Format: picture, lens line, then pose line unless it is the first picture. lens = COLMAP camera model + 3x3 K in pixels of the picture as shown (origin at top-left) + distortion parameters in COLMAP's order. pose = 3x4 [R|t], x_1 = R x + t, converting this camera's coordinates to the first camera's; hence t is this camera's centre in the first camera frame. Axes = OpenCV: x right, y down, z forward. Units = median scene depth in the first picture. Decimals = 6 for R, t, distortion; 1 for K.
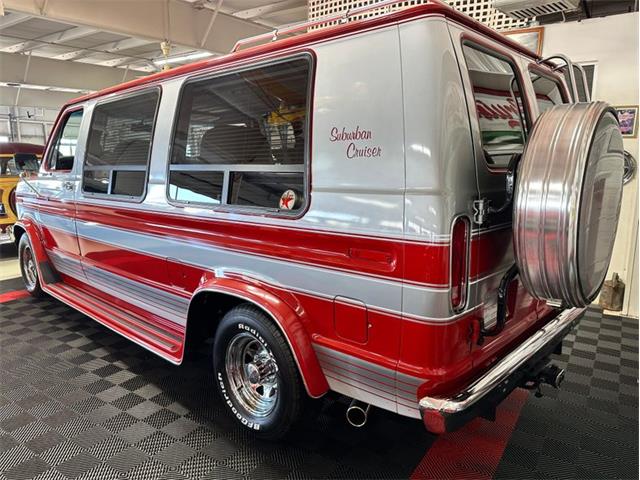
lens RADIAL K [[456.9, 0, 321.7], [0, 456.9, 239.8], [0, 0, 1]] dist [0.022060, -0.029401]
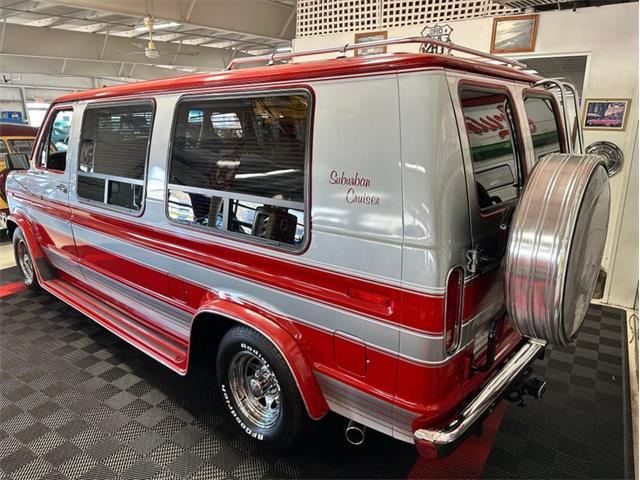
lens RADIAL K [[456.9, 0, 318.1], [0, 456.9, 239.4], [0, 0, 1]] dist [0.022060, -0.029401]
pose [[0.999754, -0.008593, 0.020443, -0.023968], [0.006671, 0.995709, 0.092294, -0.147523], [-0.021148, -0.092135, 0.995522, -0.028165]]
